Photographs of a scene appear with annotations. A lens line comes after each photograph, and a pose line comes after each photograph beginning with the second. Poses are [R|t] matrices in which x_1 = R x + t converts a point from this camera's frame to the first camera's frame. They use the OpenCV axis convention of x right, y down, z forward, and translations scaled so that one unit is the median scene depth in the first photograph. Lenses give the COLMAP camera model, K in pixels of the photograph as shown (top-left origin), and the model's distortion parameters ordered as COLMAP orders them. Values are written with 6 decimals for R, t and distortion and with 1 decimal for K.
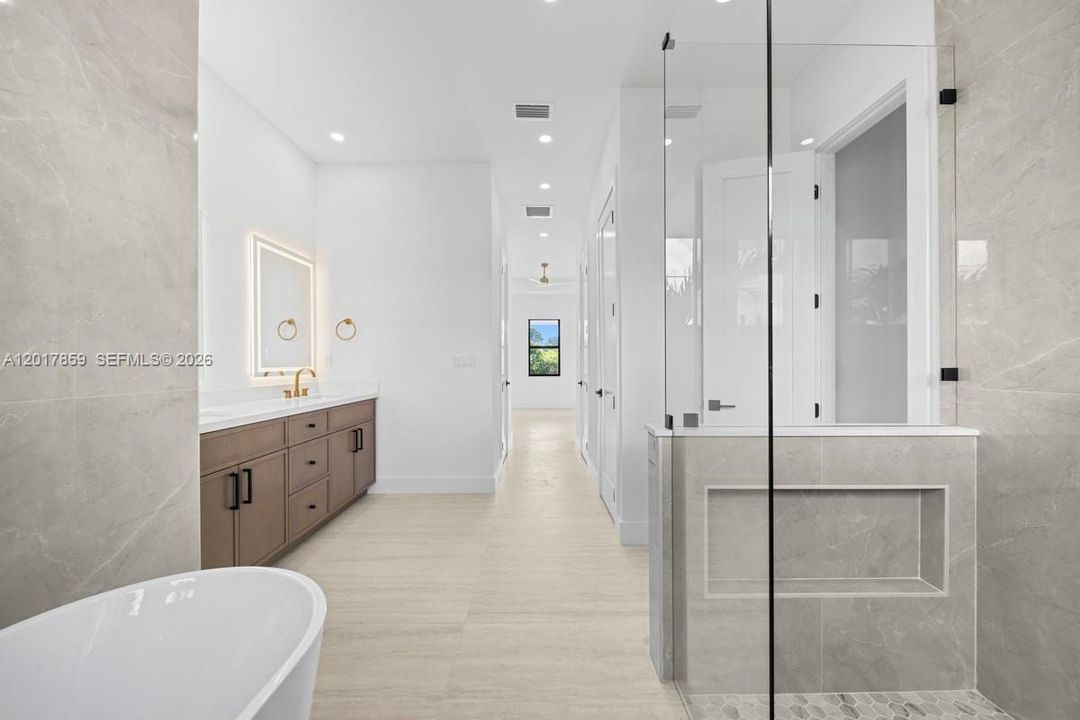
lens RADIAL K [[381.9, 0, 542.0], [0, 381.9, 365.0], [0, 0, 1]] dist [-0.002481, 0.000218]
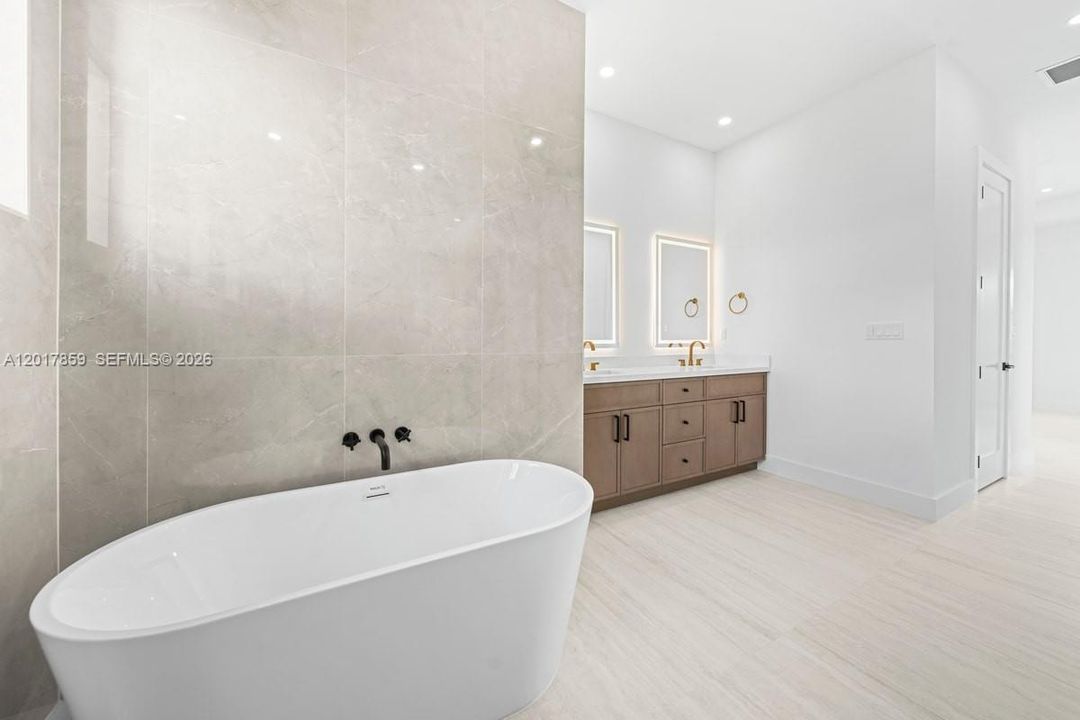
lens RADIAL K [[381.9, 0, 551.2], [0, 381.9, 347.0], [0, 0, 1]] dist [-0.002481, 0.000218]
pose [[0.478080, 0.012848, -0.878222, 0.206535], [-0.000143, 0.999894, 0.014550, 0.012984], [0.878316, -0.006831, 0.478032, 0.099215]]
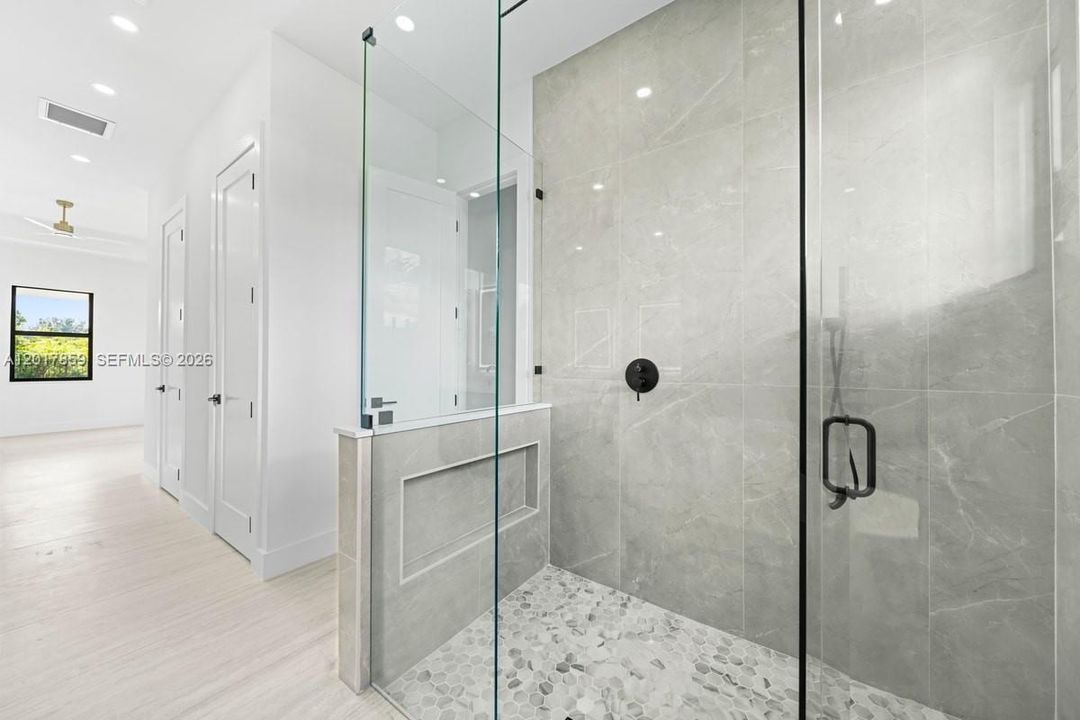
lens RADIAL K [[381.9, 0, 531.6], [0, 381.9, 360.3], [0, 0, 1]] dist [-0.002481, 0.000218]
pose [[0.597776, 0.009689, 0.801604, -0.115490], [-0.002471, 0.999944, -0.010243, 0.000651], [-0.801659, 0.004142, 0.597767, 0.043821]]
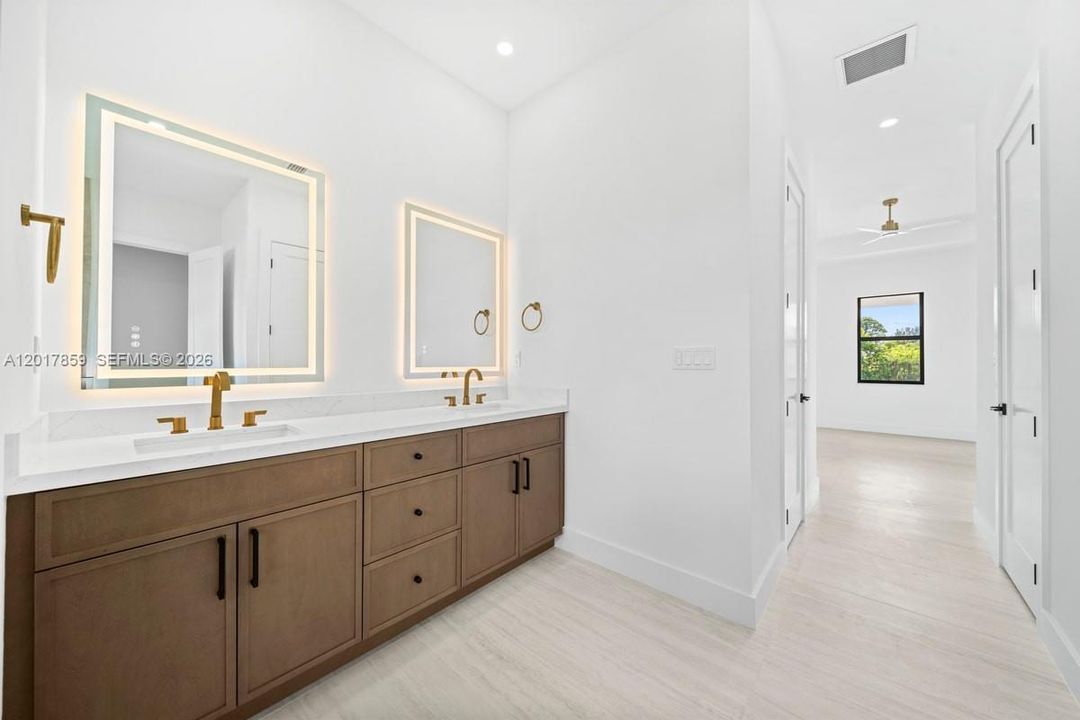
lens RADIAL K [[381.9, 0, 544.5], [0, 381.9, 359.8], [0, 0, 1]] dist [-0.002481, 0.000218]
pose [[0.746084, 0.000737, -0.665852, 0.001859], [-0.008238, 0.999933, -0.008123, -0.004987], [0.665801, 0.011546, 0.746040, 0.644342]]
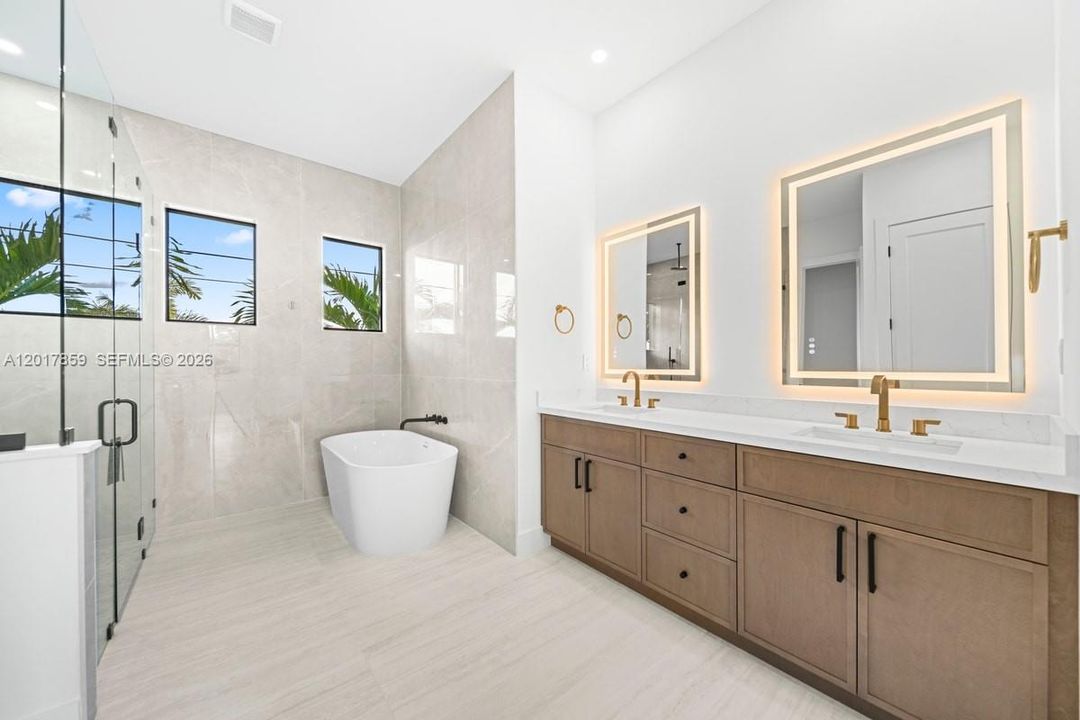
lens RADIAL K [[381.9, 0, 574.1], [0, 381.9, 373.2], [0, 0, 1]] dist [-0.002481, 0.000218]
pose [[-0.736288, 0.016999, -0.676454, 0.000451], [-0.001656, 0.999636, 0.026924, -0.007923], [0.676666, 0.020944, -0.735992, 1.356905]]
